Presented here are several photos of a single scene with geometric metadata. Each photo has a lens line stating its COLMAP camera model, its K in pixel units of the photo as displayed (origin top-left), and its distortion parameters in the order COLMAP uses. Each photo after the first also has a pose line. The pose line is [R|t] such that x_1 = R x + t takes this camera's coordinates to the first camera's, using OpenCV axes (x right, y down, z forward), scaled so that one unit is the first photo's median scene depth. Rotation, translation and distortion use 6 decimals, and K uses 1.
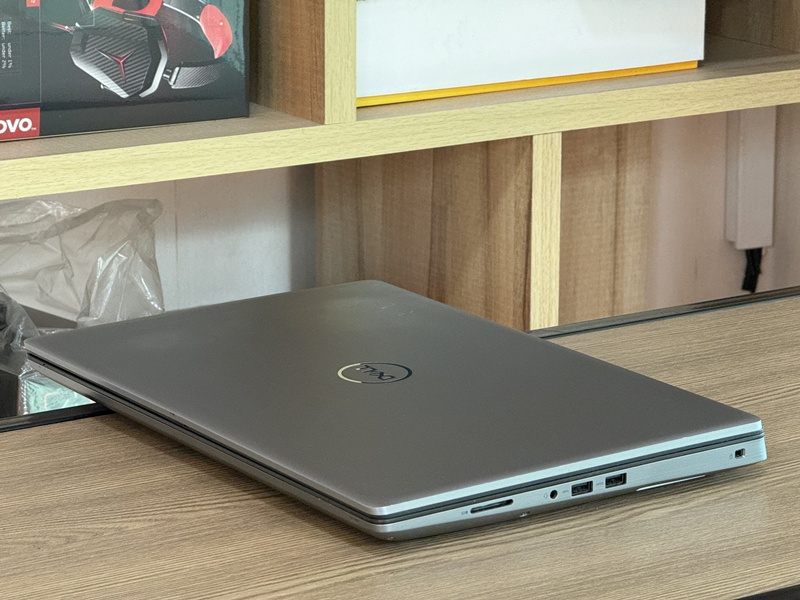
lens RADIAL K [[2762.0, 0, 400.0], [0, 2762.0, 300.0], [0, 0, 1]] dist [0.257851, -0.659039]
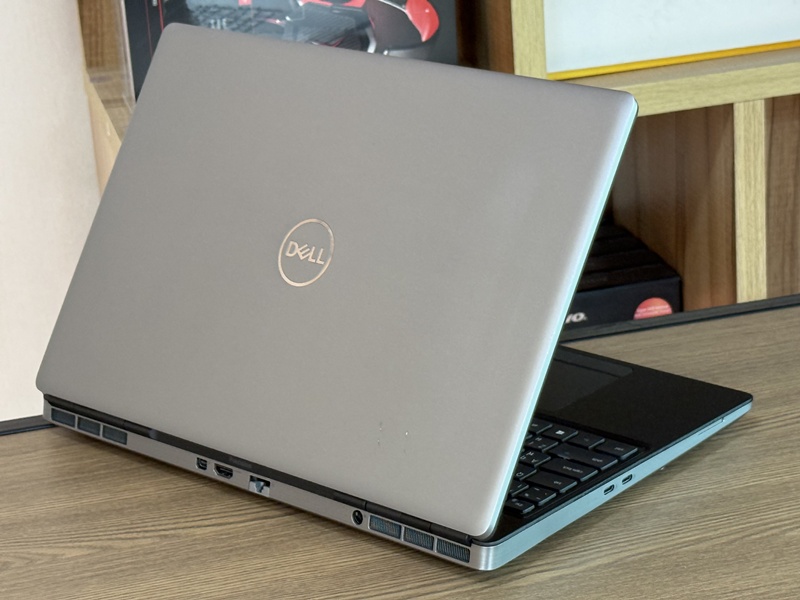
lens RADIAL K [[2117.6, 0, 400.0], [0, 2117.6, 300.0], [0, 0, 1]] dist [0.028798, 0.345715]
pose [[0.942300, 0.051087, -0.330850, 0.213824], [-0.010070, 0.992166, 0.124521, -0.089007], [0.334619, -0.114005, 0.935432, 0.173588]]
